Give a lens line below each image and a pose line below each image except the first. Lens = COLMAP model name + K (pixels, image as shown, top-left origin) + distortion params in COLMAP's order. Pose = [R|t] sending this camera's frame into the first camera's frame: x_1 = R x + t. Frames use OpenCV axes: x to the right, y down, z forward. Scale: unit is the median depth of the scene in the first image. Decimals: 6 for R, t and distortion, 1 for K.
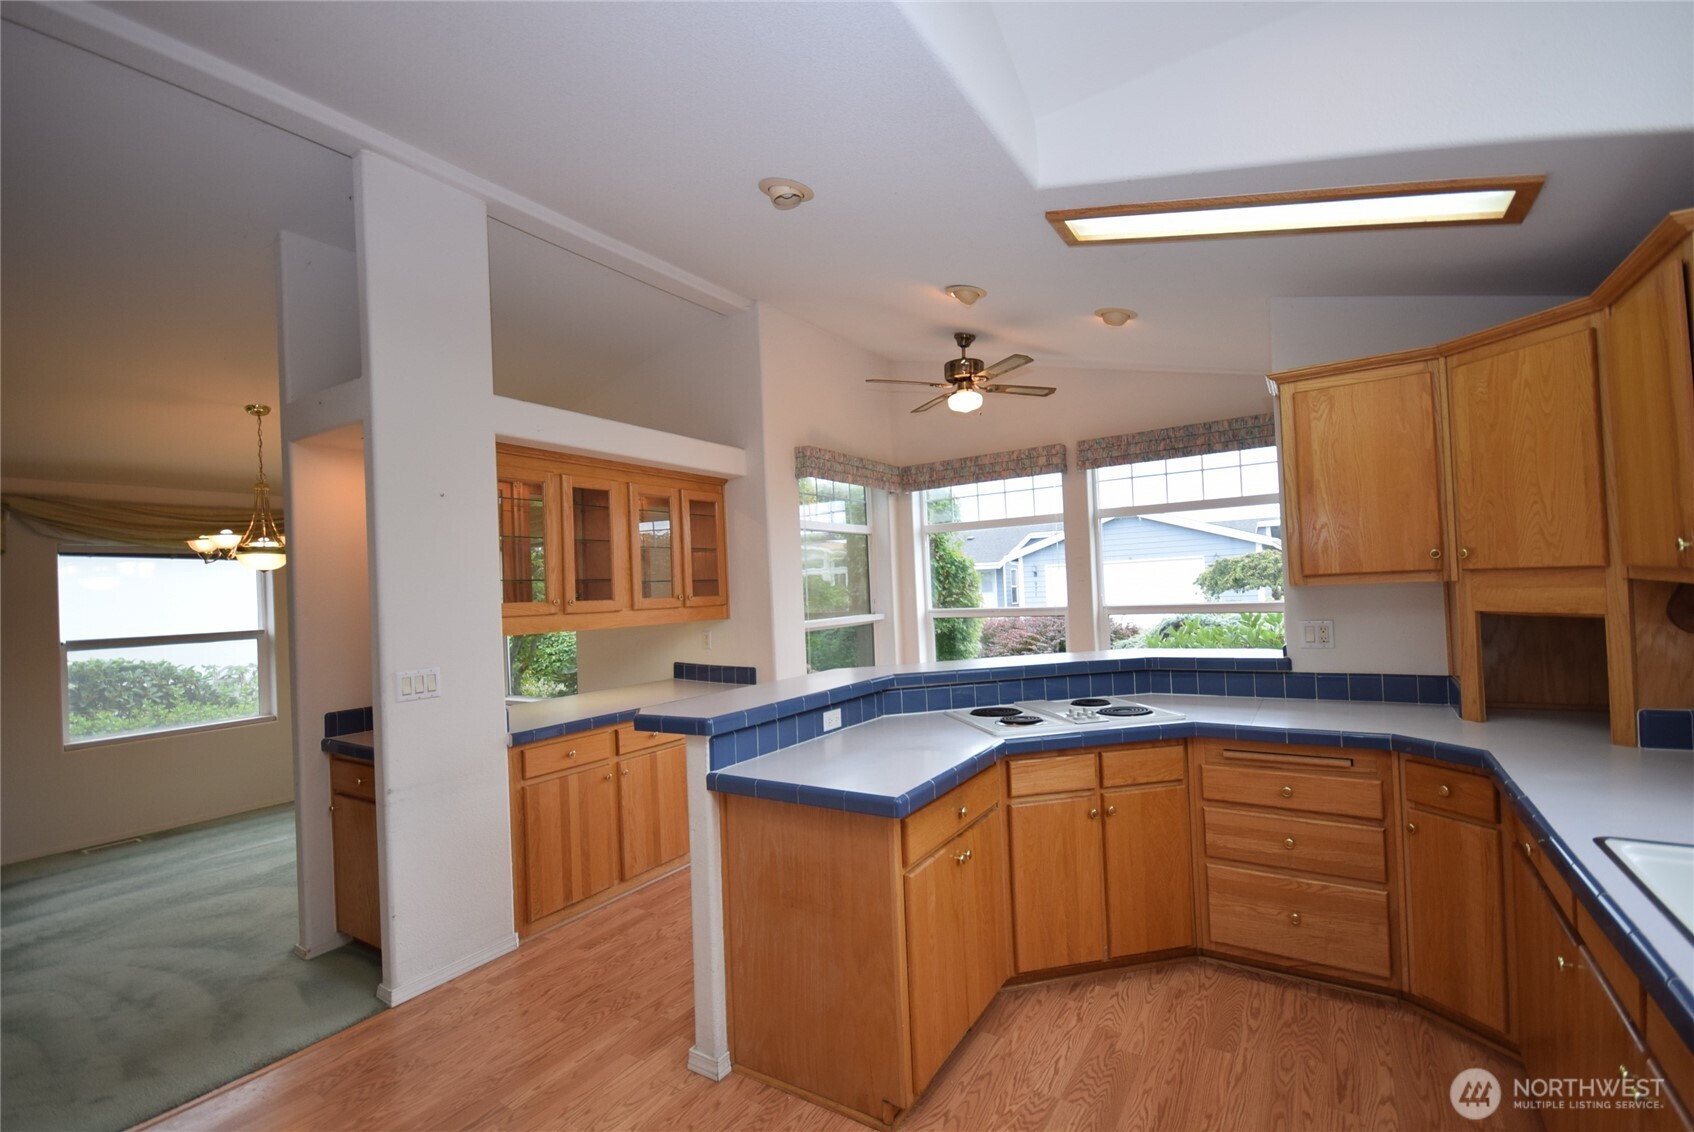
lens RADIAL K [[741.6, 0, 848.7], [0, 741.6, 576.4], [0, 0, 1]] dist [0.000257, 0.000022]
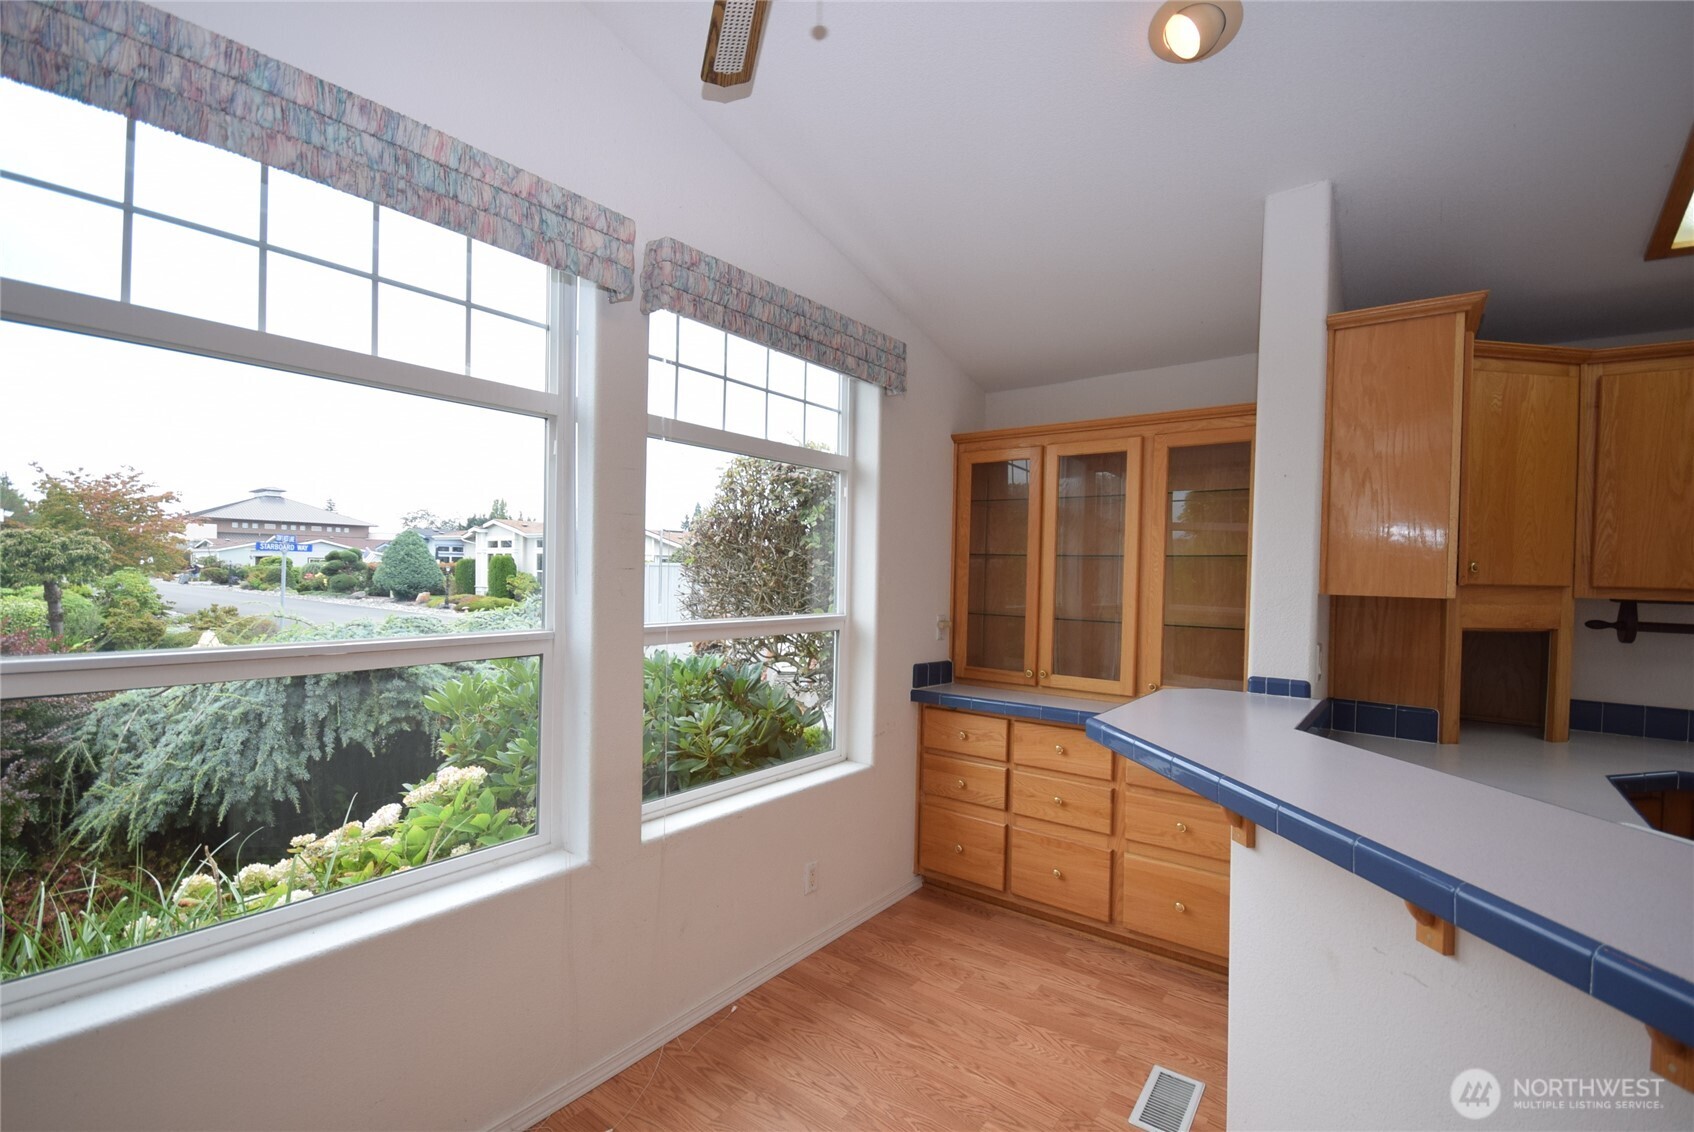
lens RADIAL K [[749.3, 0, 847.8], [0, 749.3, 578.3], [0, 0, 1]] dist [0.016855, -0.016029]
pose [[0.088768, 0.036455, 0.995385, -0.107870], [-0.034851, 0.998832, -0.033474, 0.023362], [-0.995442, -0.031719, 0.089935, 0.941445]]
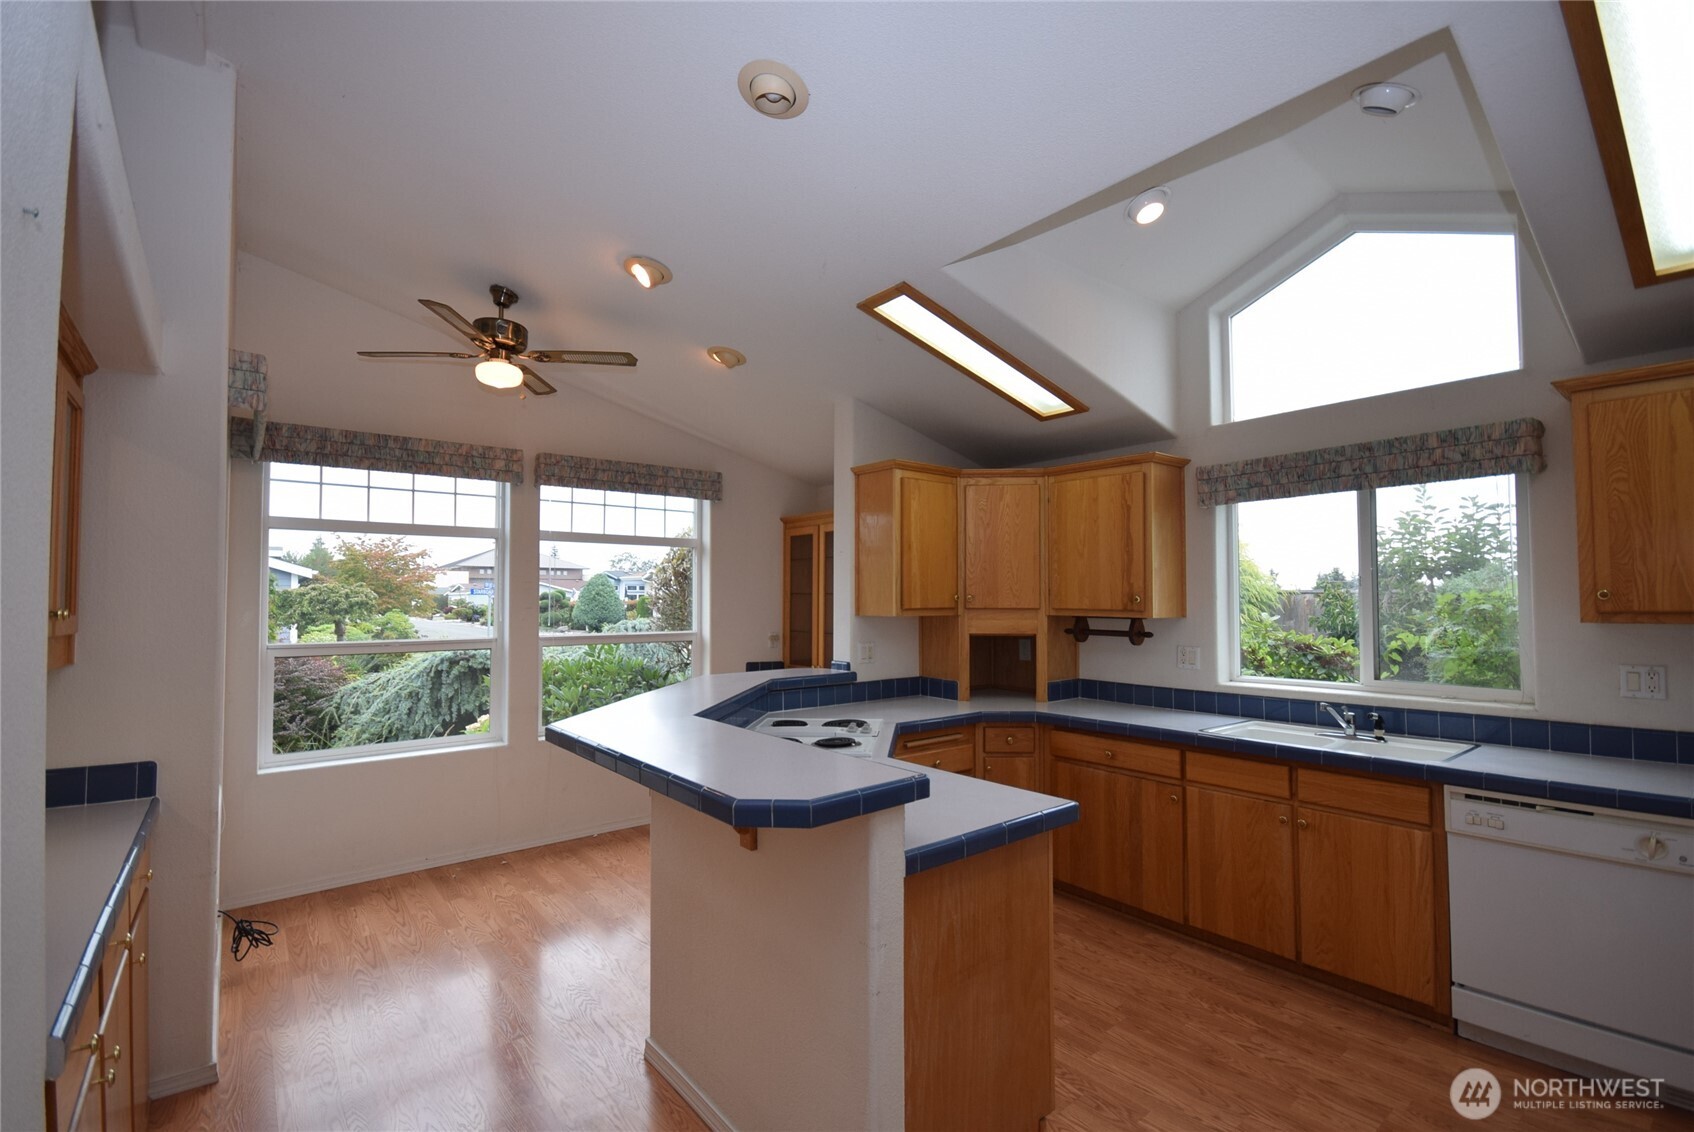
lens RADIAL K [[742.7, 0, 837.1], [0, 742.7, 579.2], [0, 0, 1]] dist [0.013811, -0.010720]
pose [[0.323910, 0.069563, 0.943527, -0.455580], [-0.023425, 0.997577, -0.065506, 0.022906], [-0.945798, -0.000884, 0.324754, 0.409052]]
